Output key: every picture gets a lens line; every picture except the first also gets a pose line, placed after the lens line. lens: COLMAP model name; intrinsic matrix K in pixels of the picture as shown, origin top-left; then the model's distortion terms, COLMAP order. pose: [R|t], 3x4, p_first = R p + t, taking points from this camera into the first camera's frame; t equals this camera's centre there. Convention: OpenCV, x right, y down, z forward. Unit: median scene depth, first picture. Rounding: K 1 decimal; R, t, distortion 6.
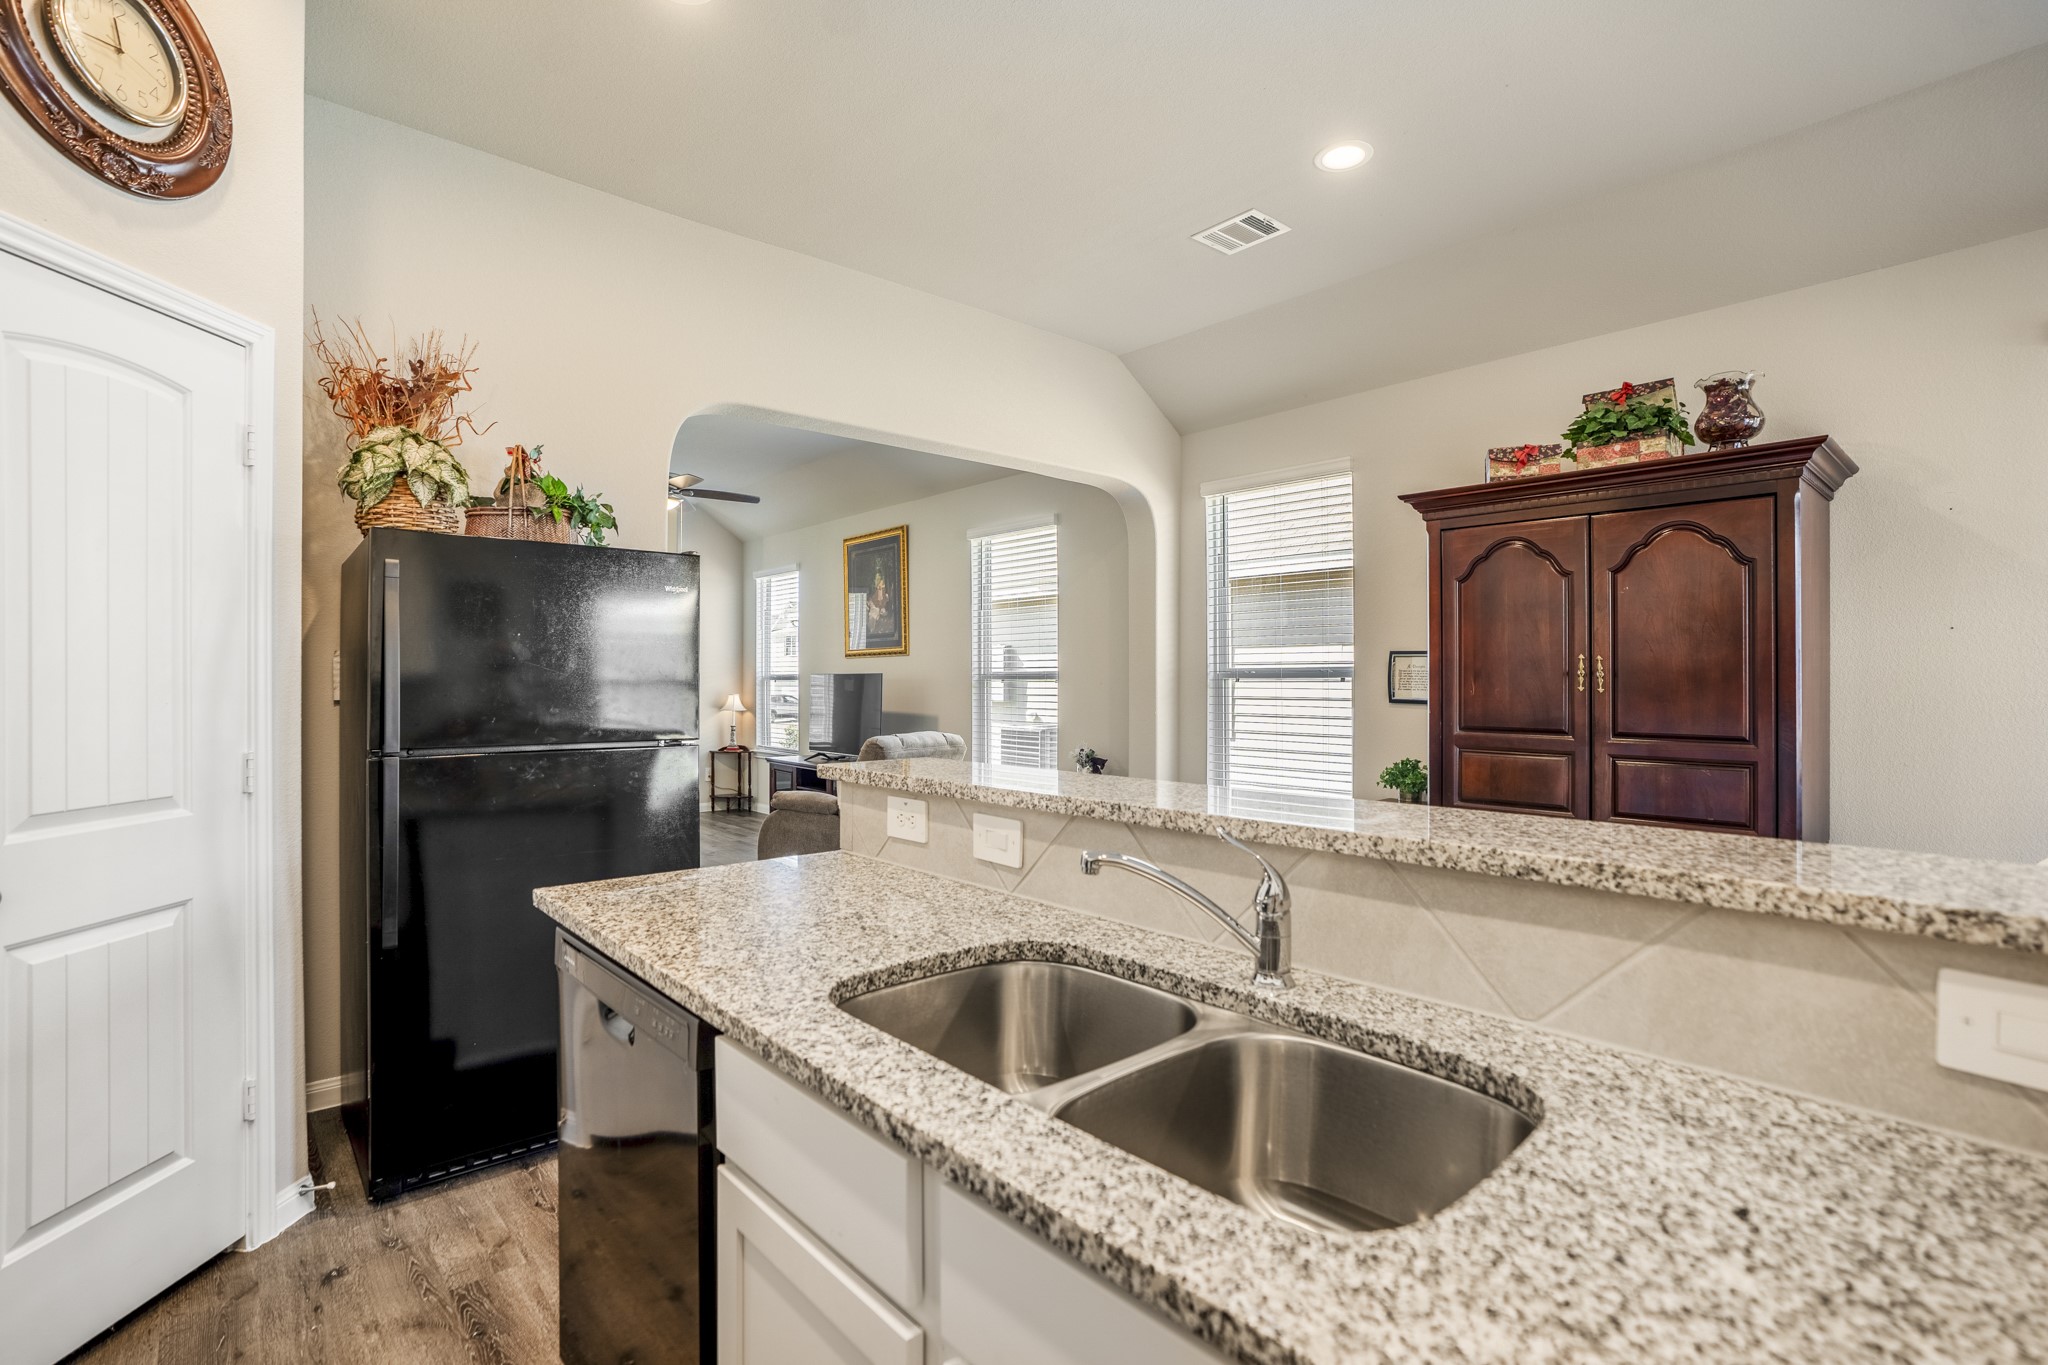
lens RADIAL K [[973.3, 0, 1011.5], [0, 973.3, 679.8], [0, 0, 1]] dist [-0.058849, 0.021350]
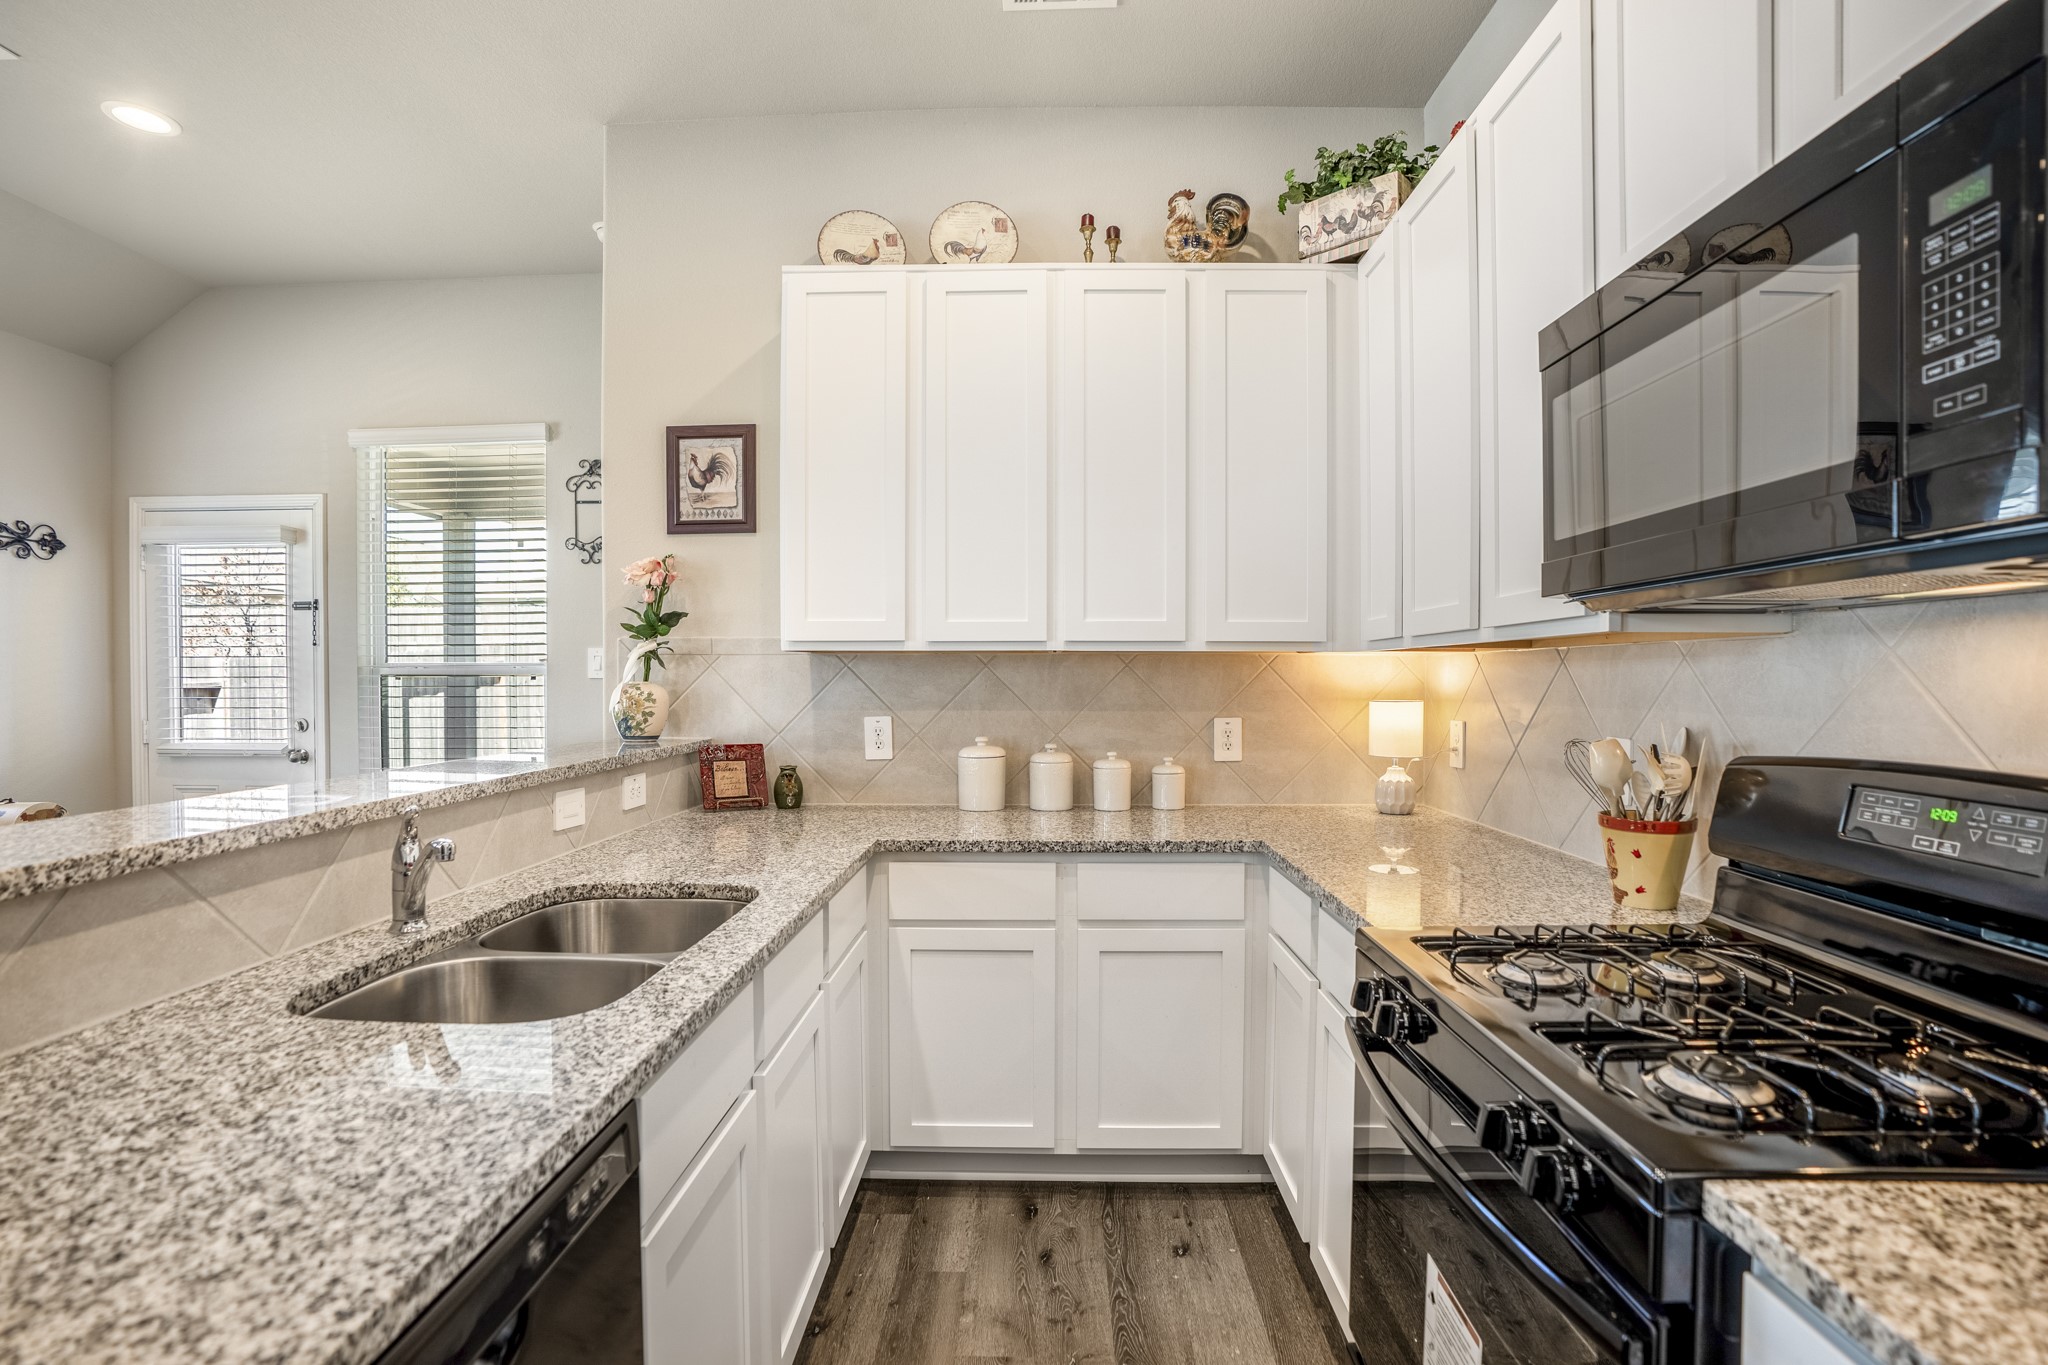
lens RADIAL K [[973.3, 0, 1038.9], [0, 973.3, 695.5], [0, 0, 1]] dist [-0.058849, 0.021350]
pose [[-0.742732, -0.015819, 0.669402, -0.834331], [-0.003198, 0.999793, 0.020078, -0.003116], [-0.669581, 0.012772, -0.742629, 1.022155]]
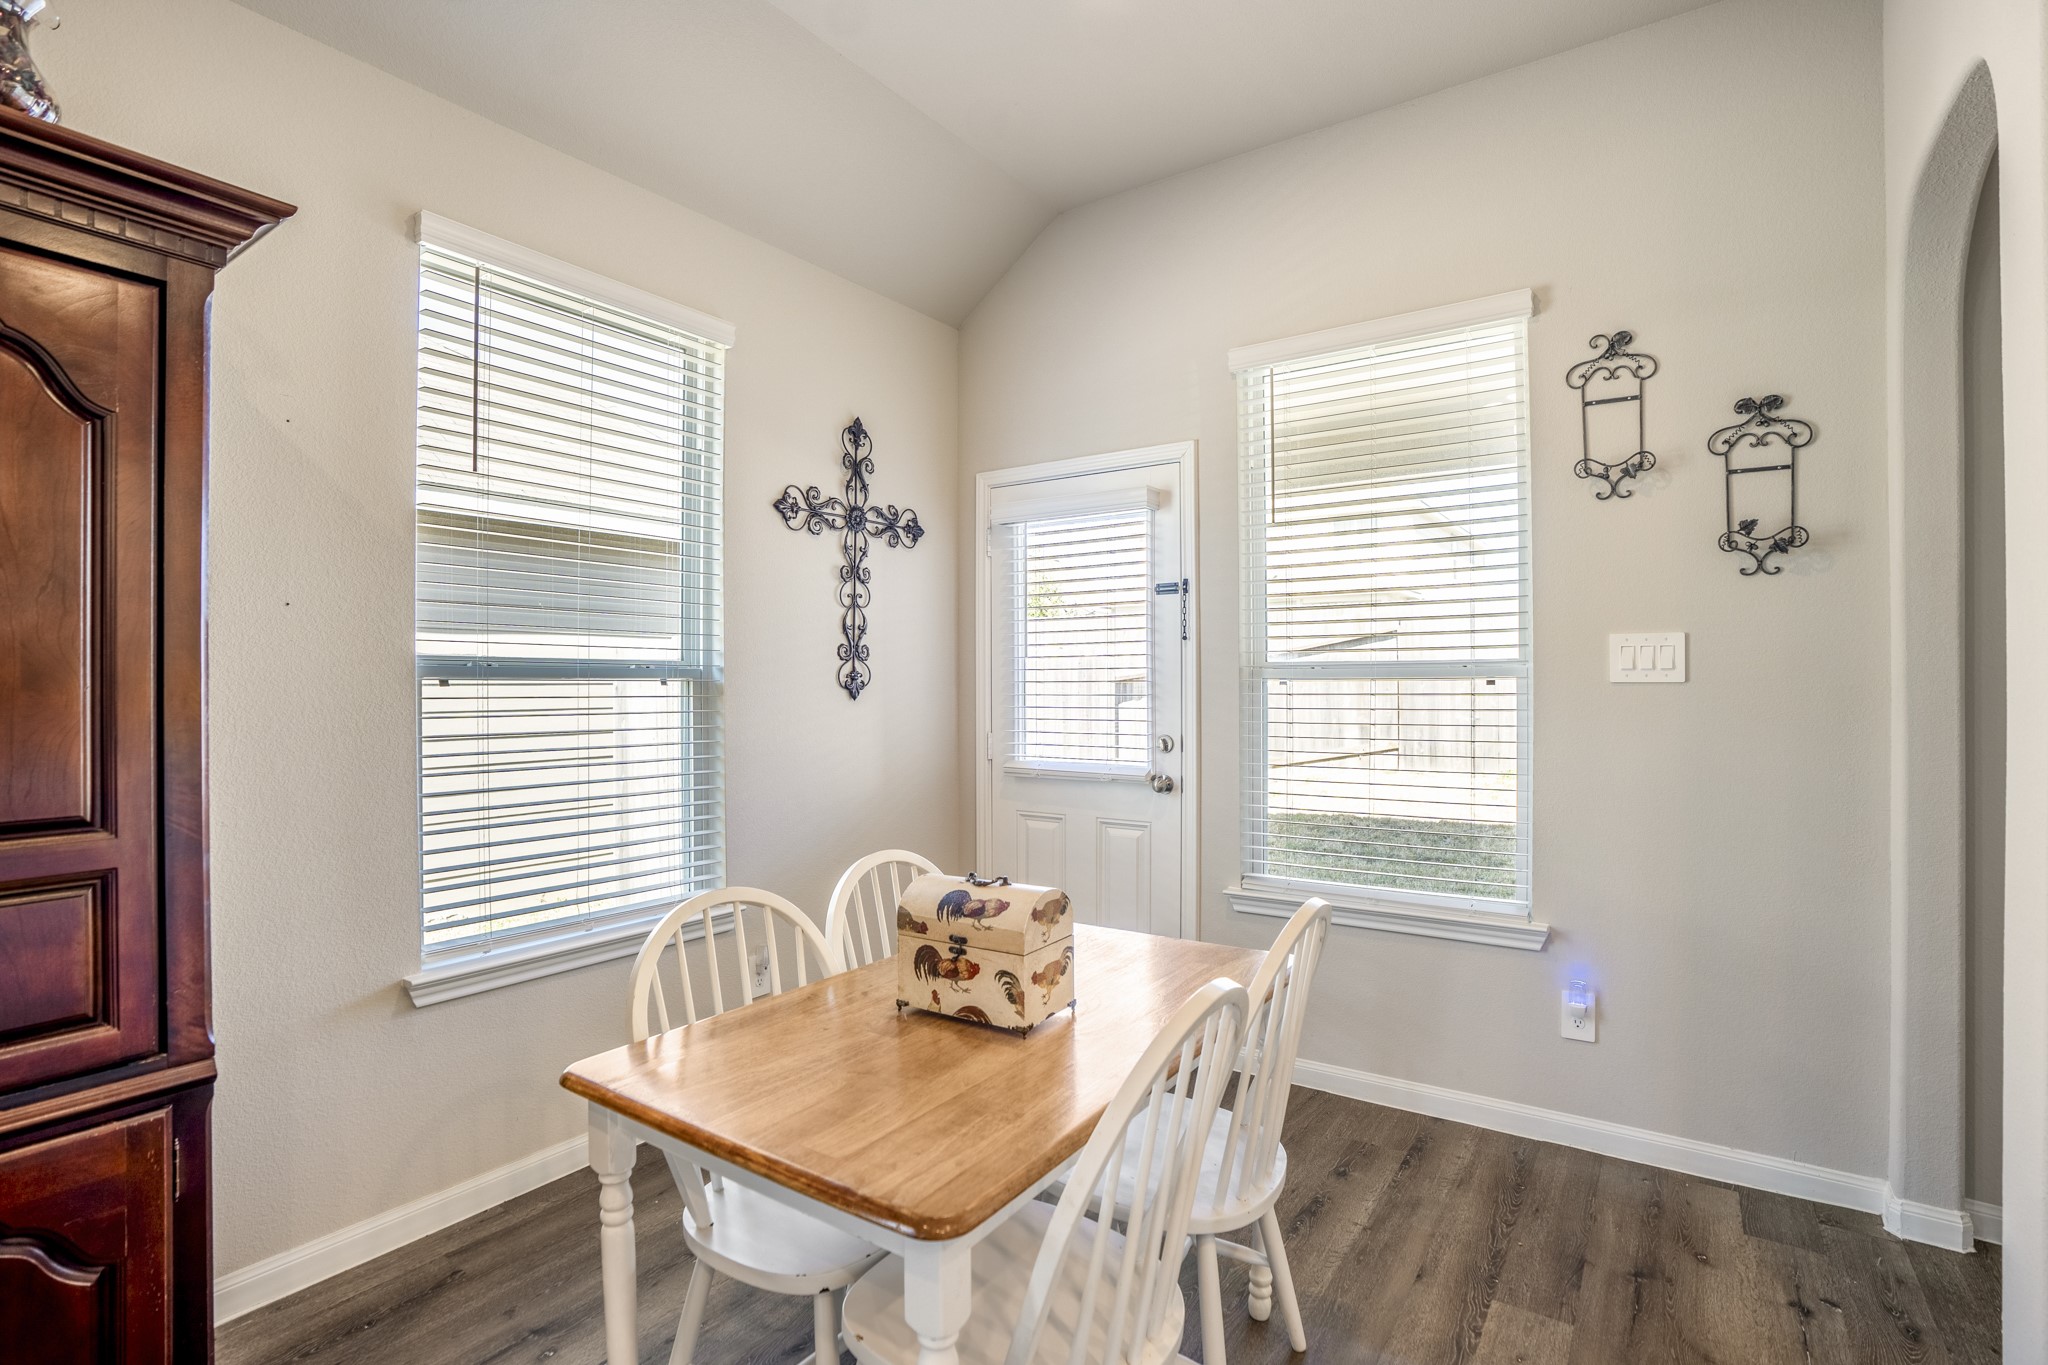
lens RADIAL K [[973.3, 0, 1018.5], [0, 973.3, 683.2], [0, 0, 1]] dist [-0.058849, 0.021350]
pose [[-0.266700, -0.000490, 0.963780, 0.505012], [-0.000126, 1.000000, 0.000473, 0.008750], [-0.963780, 0.000005, -0.266700, 1.293248]]
